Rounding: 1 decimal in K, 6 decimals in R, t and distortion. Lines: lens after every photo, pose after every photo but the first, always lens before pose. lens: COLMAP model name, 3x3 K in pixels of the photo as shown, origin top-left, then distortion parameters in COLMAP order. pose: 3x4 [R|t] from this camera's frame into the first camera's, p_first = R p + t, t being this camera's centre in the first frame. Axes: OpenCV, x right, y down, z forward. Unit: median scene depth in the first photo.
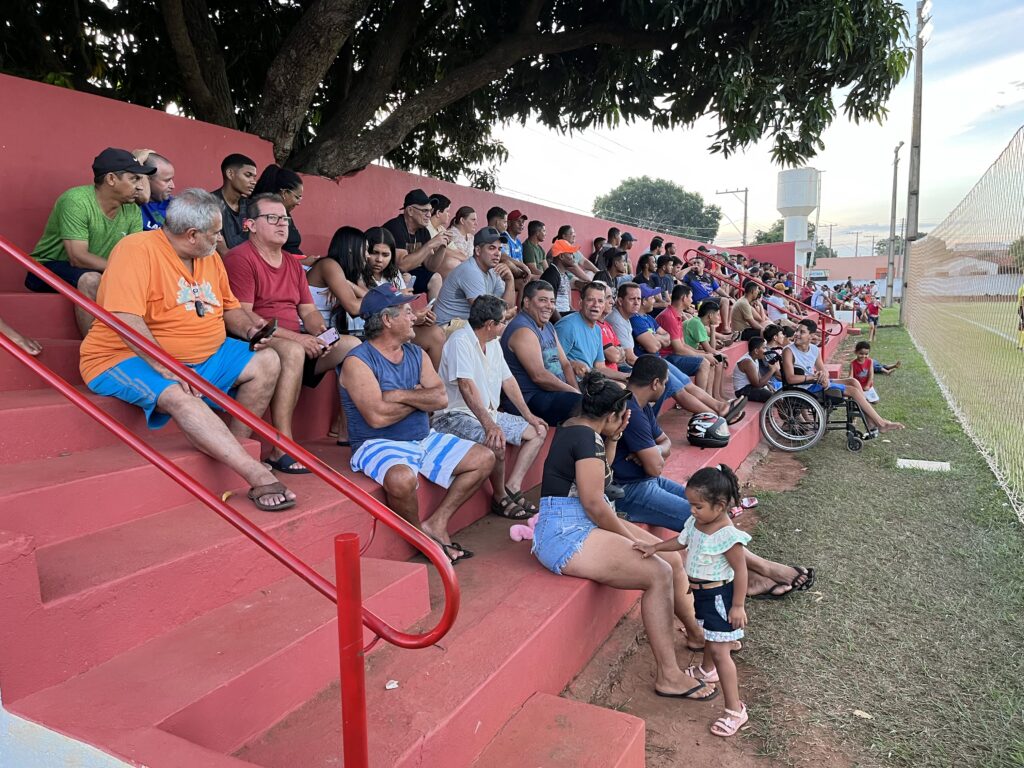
lens RADIAL K [[777.2, 0, 523.6], [0, 777.2, 382.9], [0, 0, 1]] dist [0.106833, -0.137381]
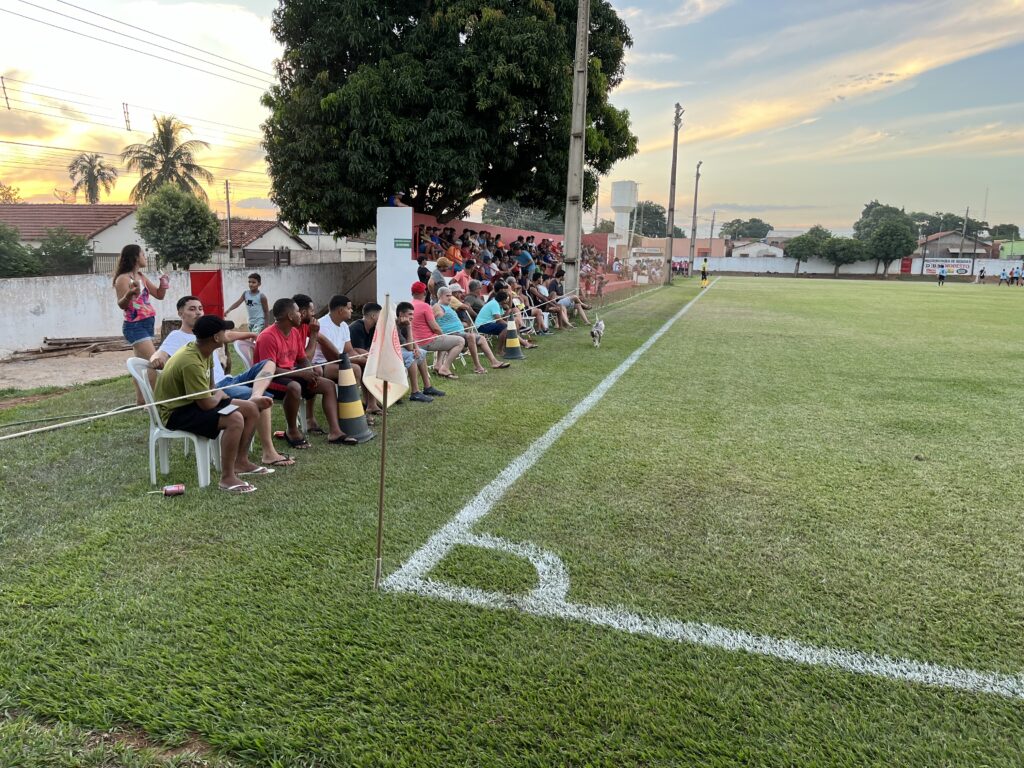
lens RADIAL K [[777.2, 0, 523.6], [0, 777.2, 382.9], [0, 0, 1]] dist [0.106833, -0.137381]
pose [[0.986670, 0.008194, 0.162526, -0.072543], [-0.014566, 0.999170, 0.038053, 0.051193], [-0.162079, -0.039913, 0.985970, -0.403041]]
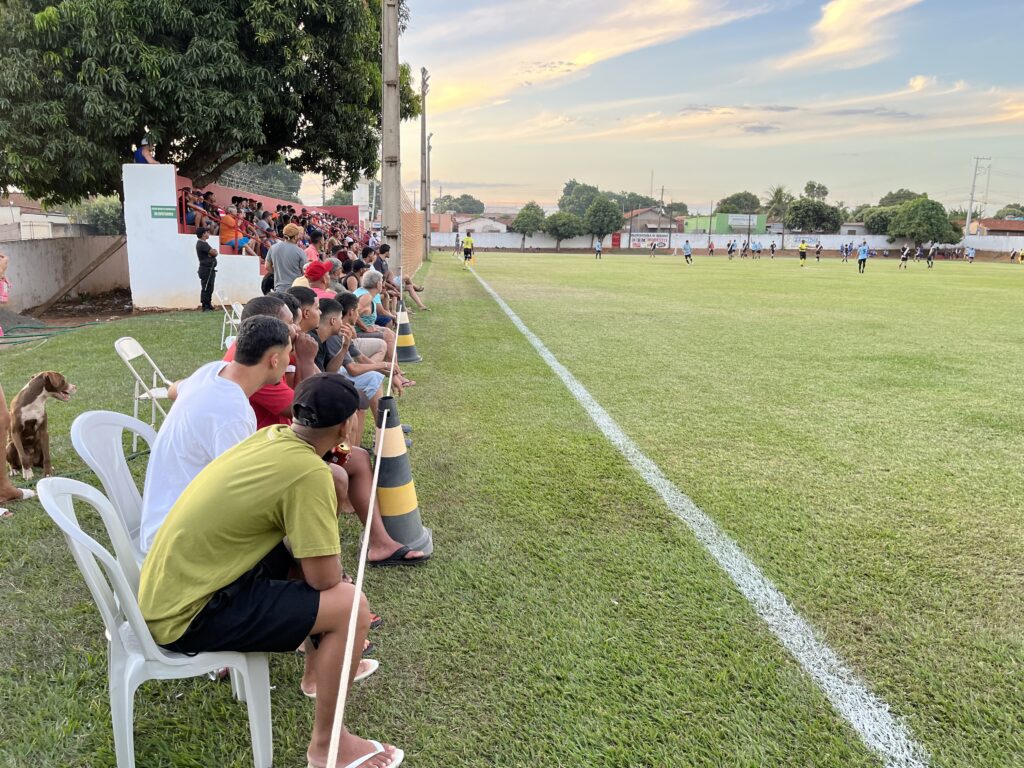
lens RADIAL K [[777.2, 0, 523.6], [0, 777.2, 382.9], [0, 0, 1]] dist [0.106833, -0.137381]
pose [[0.866709, -0.067704, 0.494199, -0.105432], [0.036752, 0.996720, 0.072094, 0.045591], [-0.497459, -0.044321, 0.866355, -0.336910]]
